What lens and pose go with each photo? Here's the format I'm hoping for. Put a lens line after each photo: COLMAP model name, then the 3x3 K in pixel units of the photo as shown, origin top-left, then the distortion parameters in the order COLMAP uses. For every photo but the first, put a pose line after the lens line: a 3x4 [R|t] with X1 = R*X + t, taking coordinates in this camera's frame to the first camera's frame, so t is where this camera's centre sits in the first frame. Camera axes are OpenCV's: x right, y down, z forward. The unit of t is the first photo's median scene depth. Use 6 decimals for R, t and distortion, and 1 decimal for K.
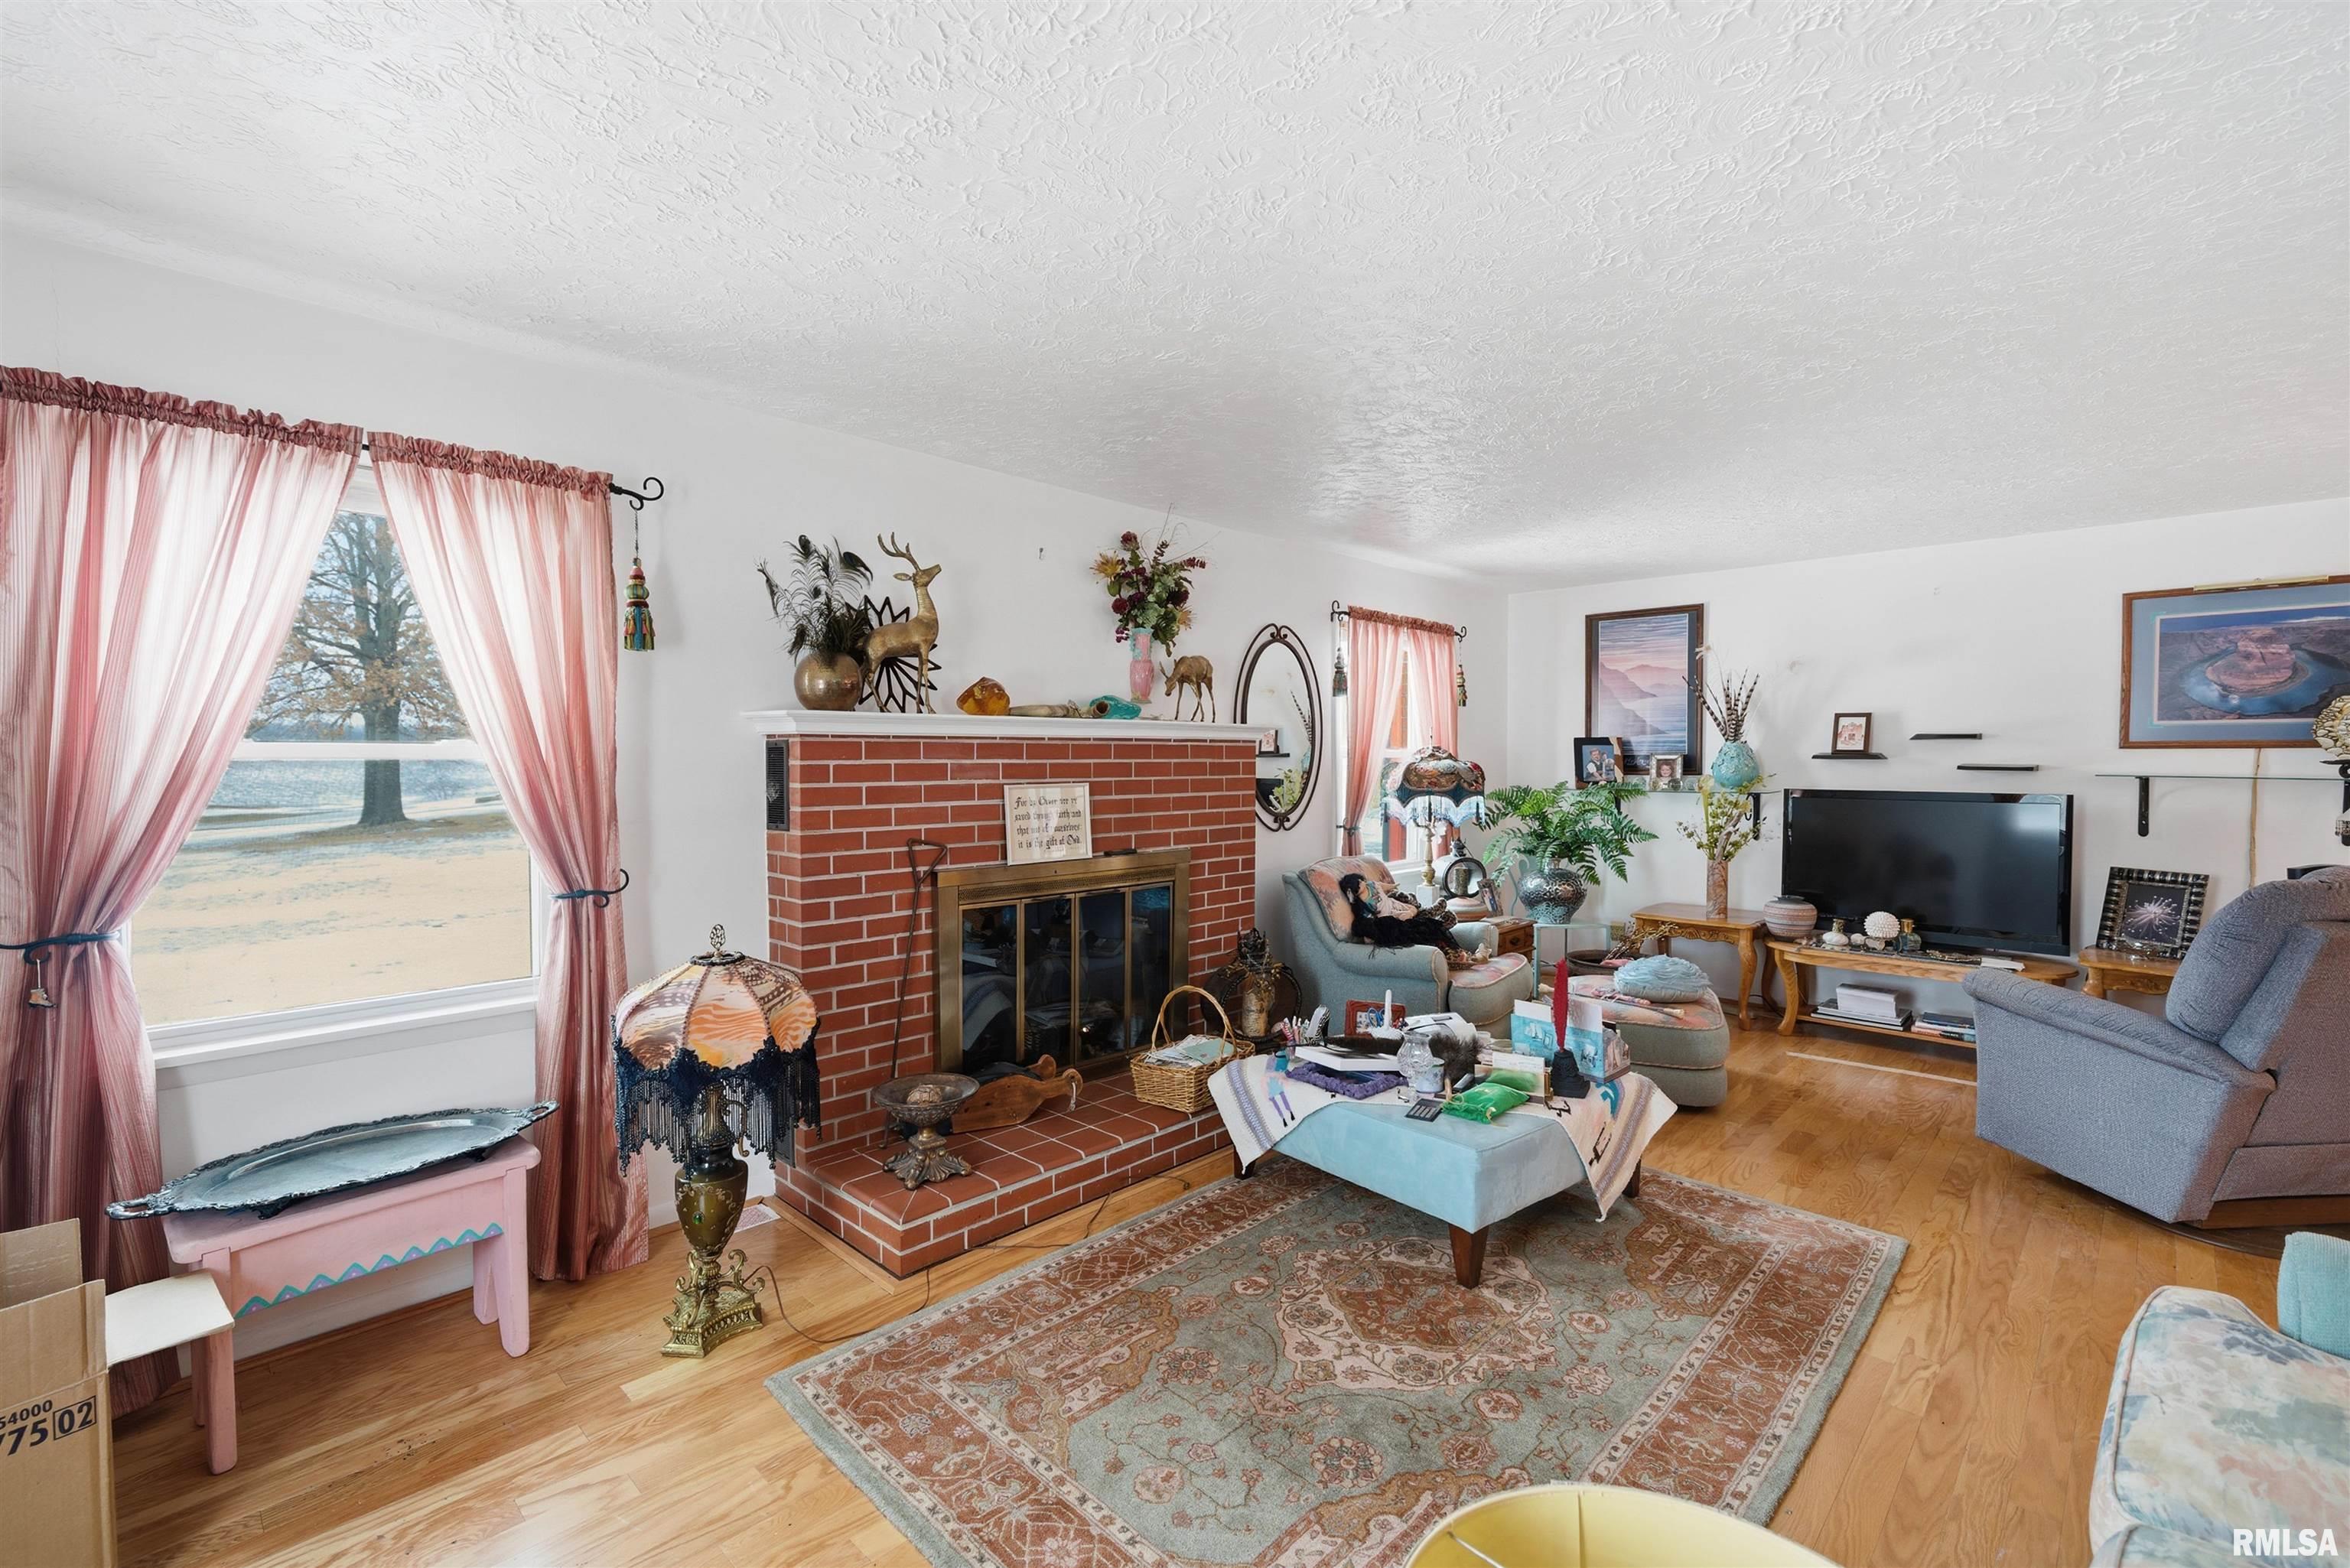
lens RADIAL K [[1016.4, 0, 1175.0], [0, 1016.4, 784.0], [0, 0, 1]] dist [-0.015373, 0.000134]
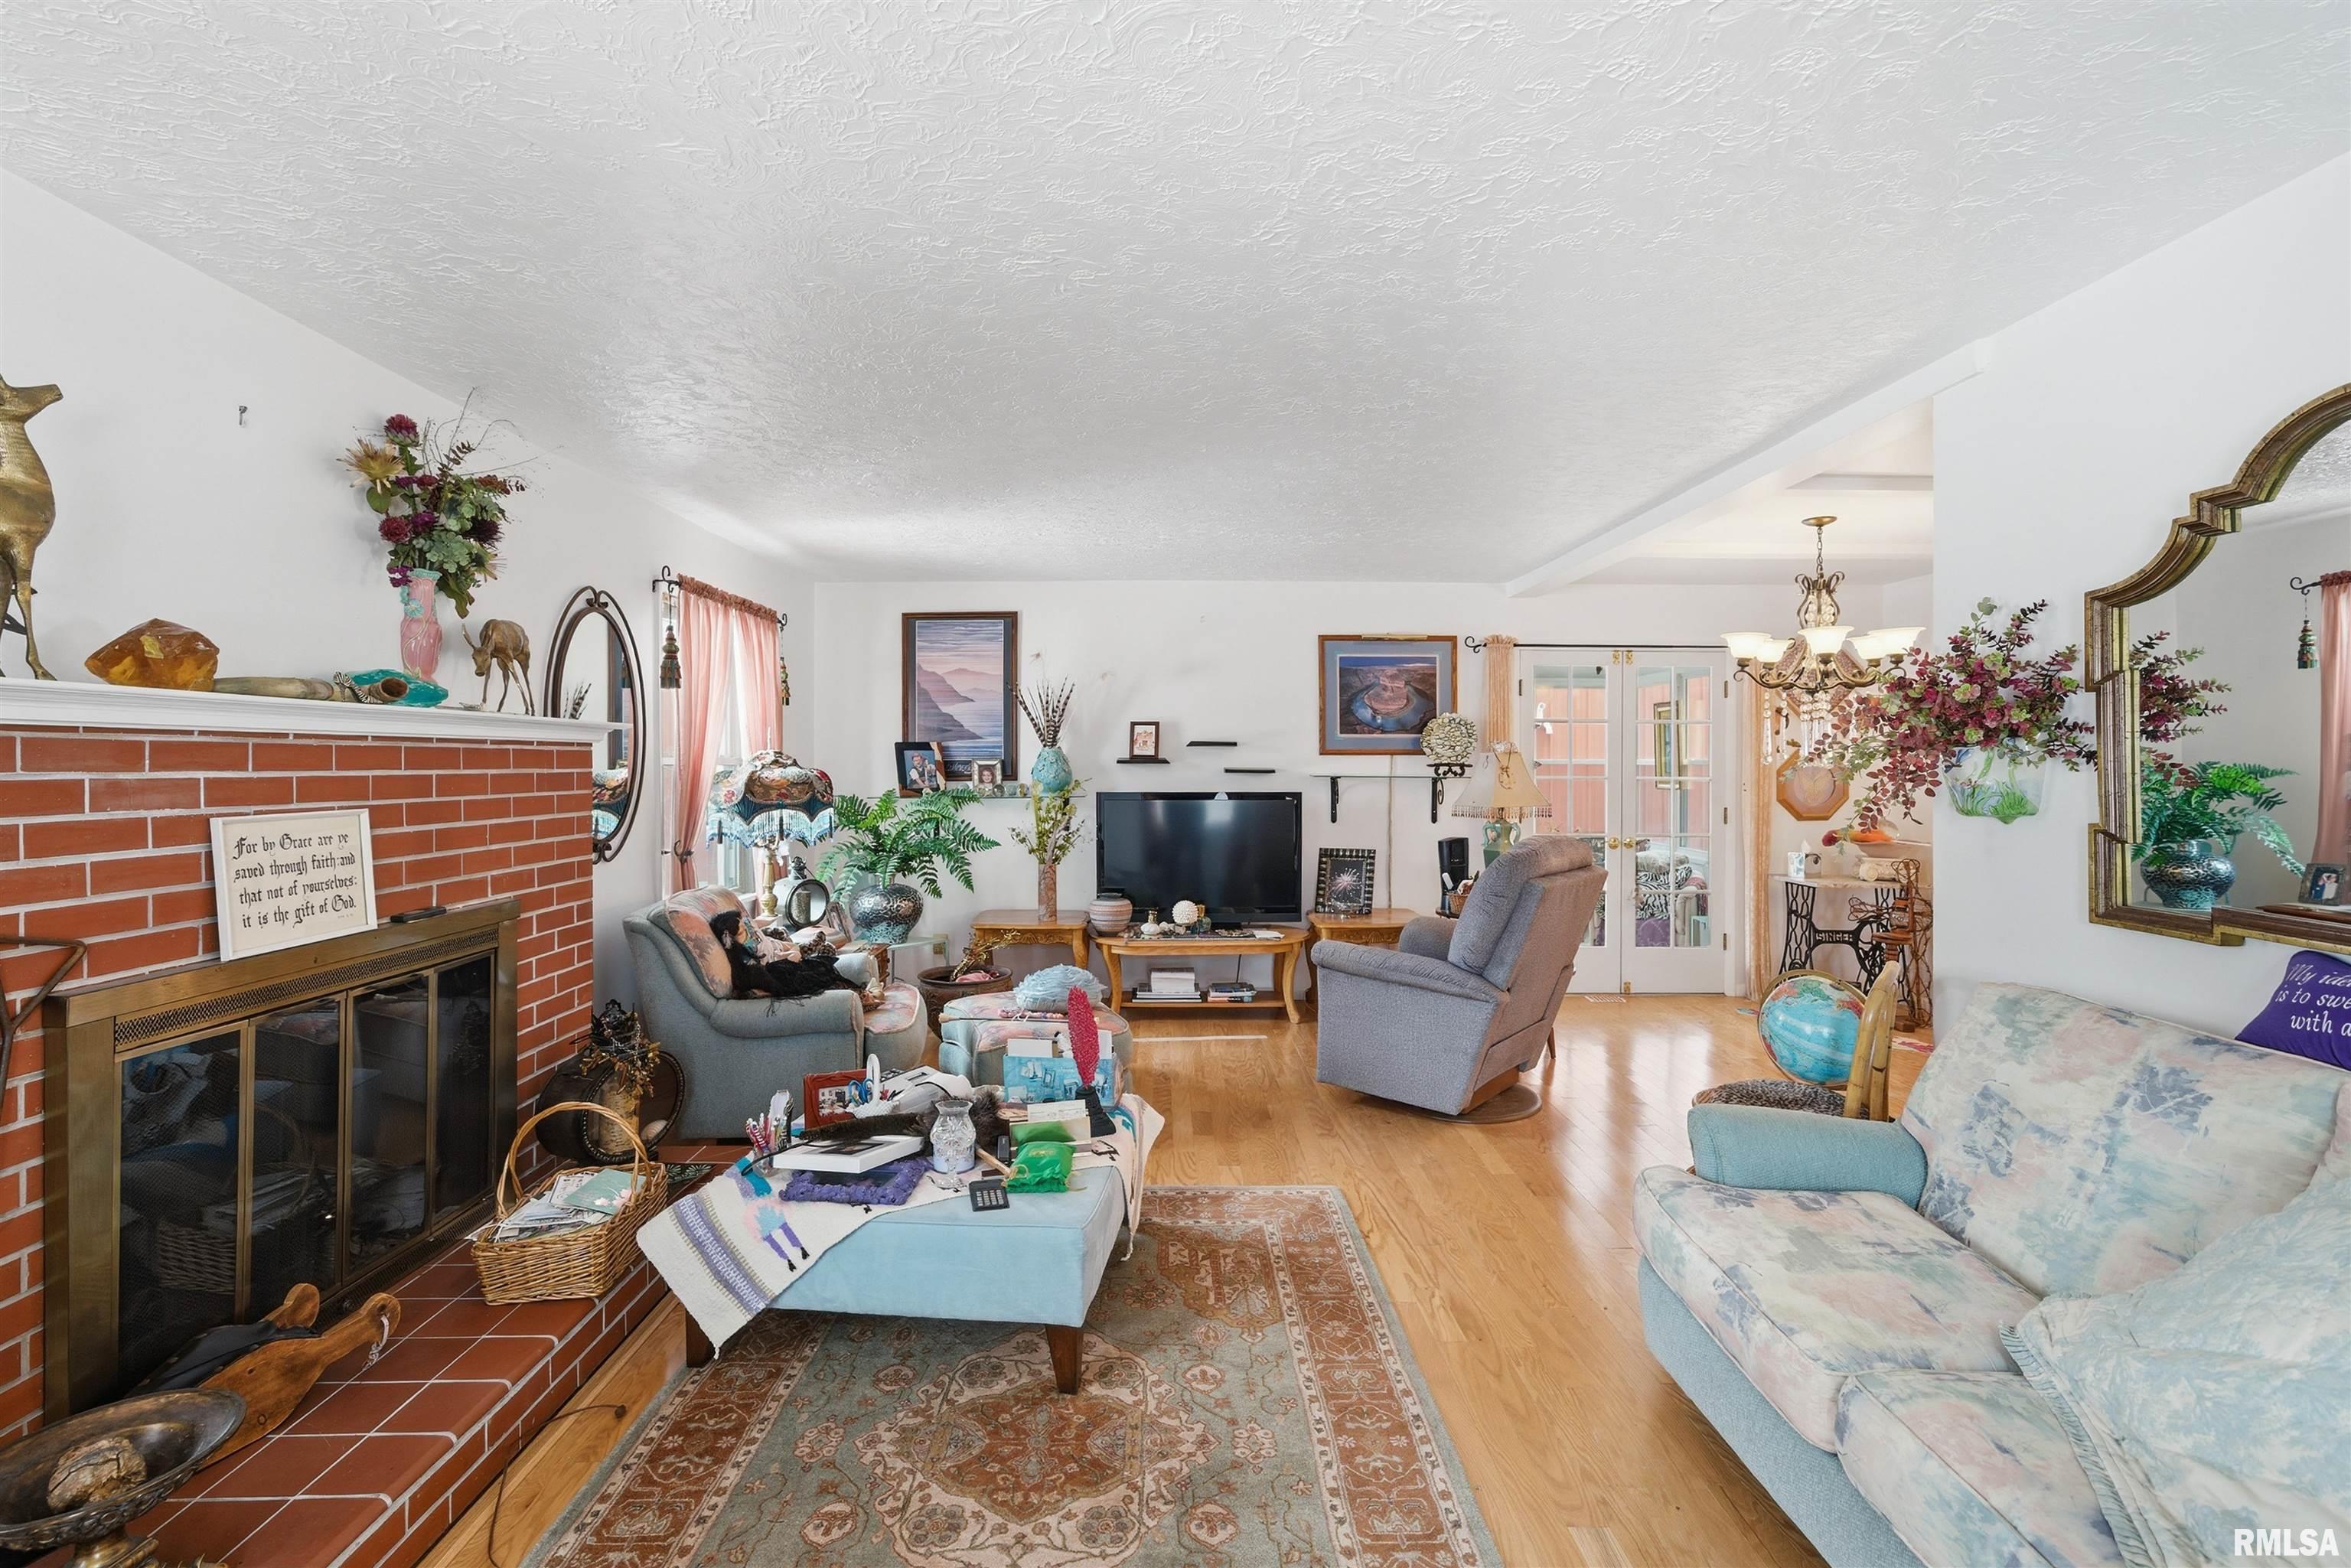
lens RADIAL K [[1045.5, 0, 1171.3], [0, 1045.5, 750.2], [0, 0, 1]] dist [-0.047700, 0.033450]
pose [[0.707478, 0.006004, 0.706710, -0.179856], [0.021374, 0.999325, -0.029887, -0.006809], [-0.706412, 0.036249, 0.706872, 0.216283]]
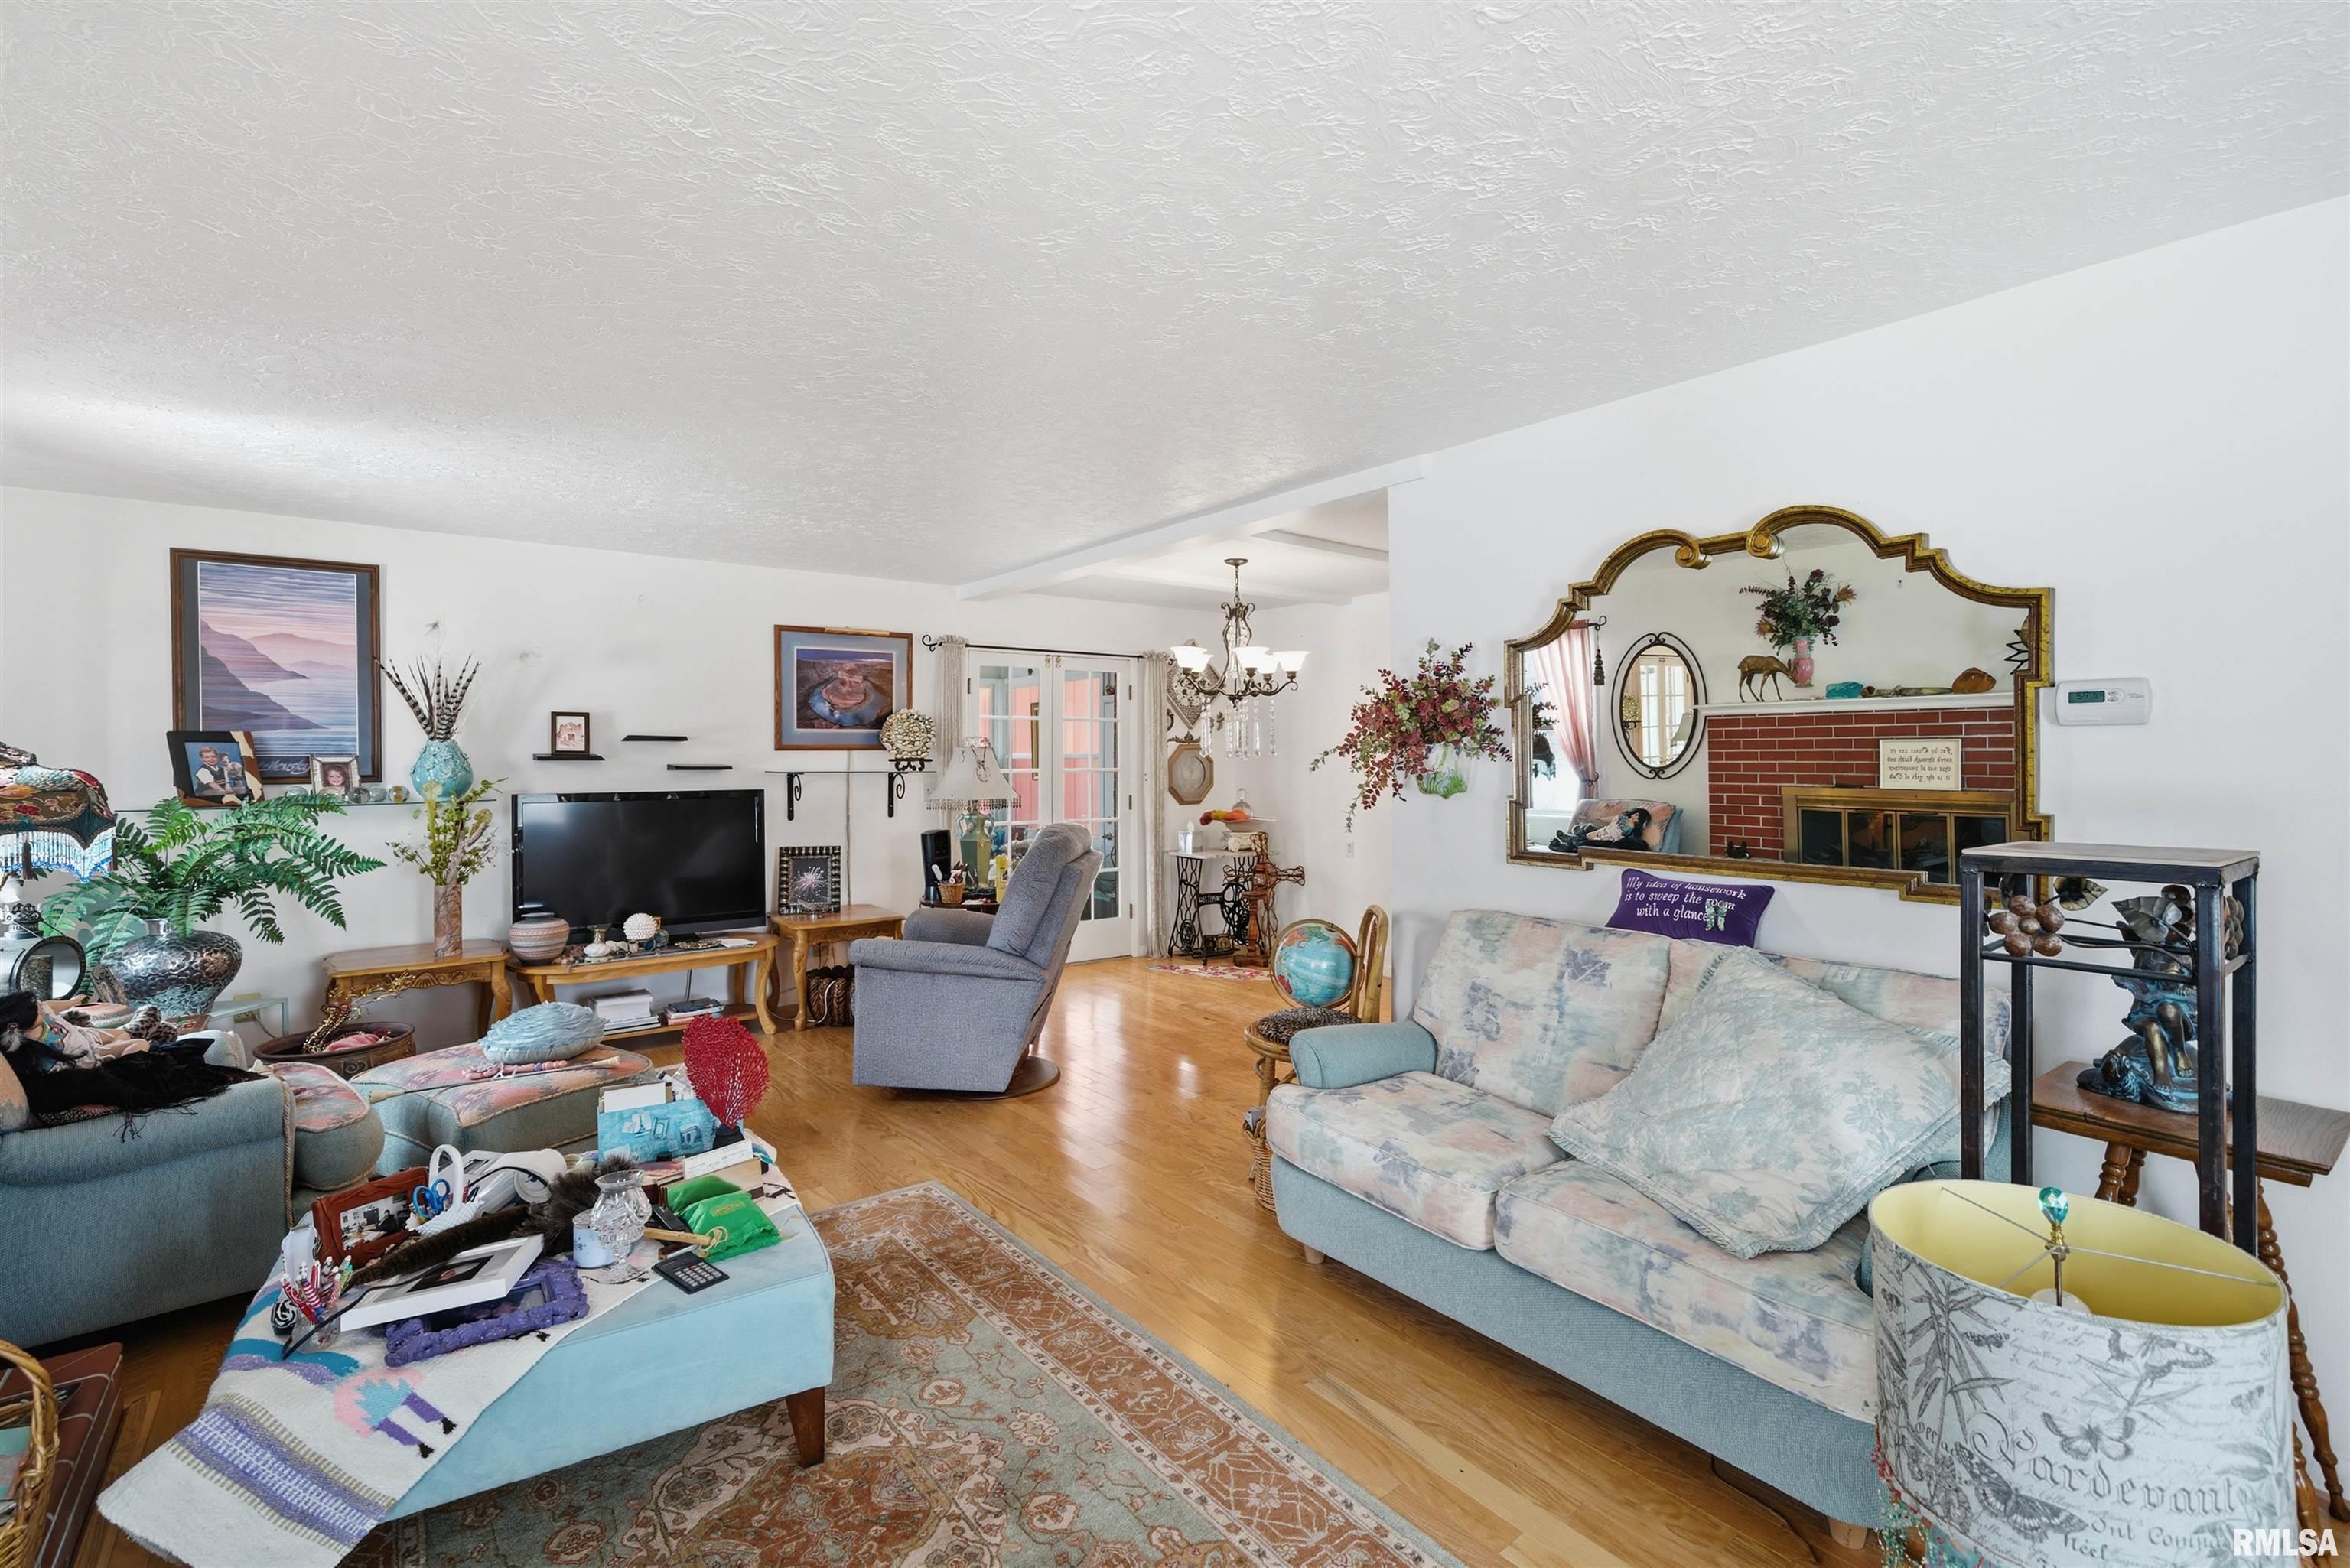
lens RADIAL K [[1029.3, 0, 1176.3], [0, 1029.3, 757.6], [0, 0, 1]] dist [-0.000377, -0.000124]
pose [[0.134477, -0.003015, 0.990912, -0.296645], [0.030581, 0.999532, -0.001109, -0.012170], [-0.990445, 0.030452, 0.134507, 0.423554]]
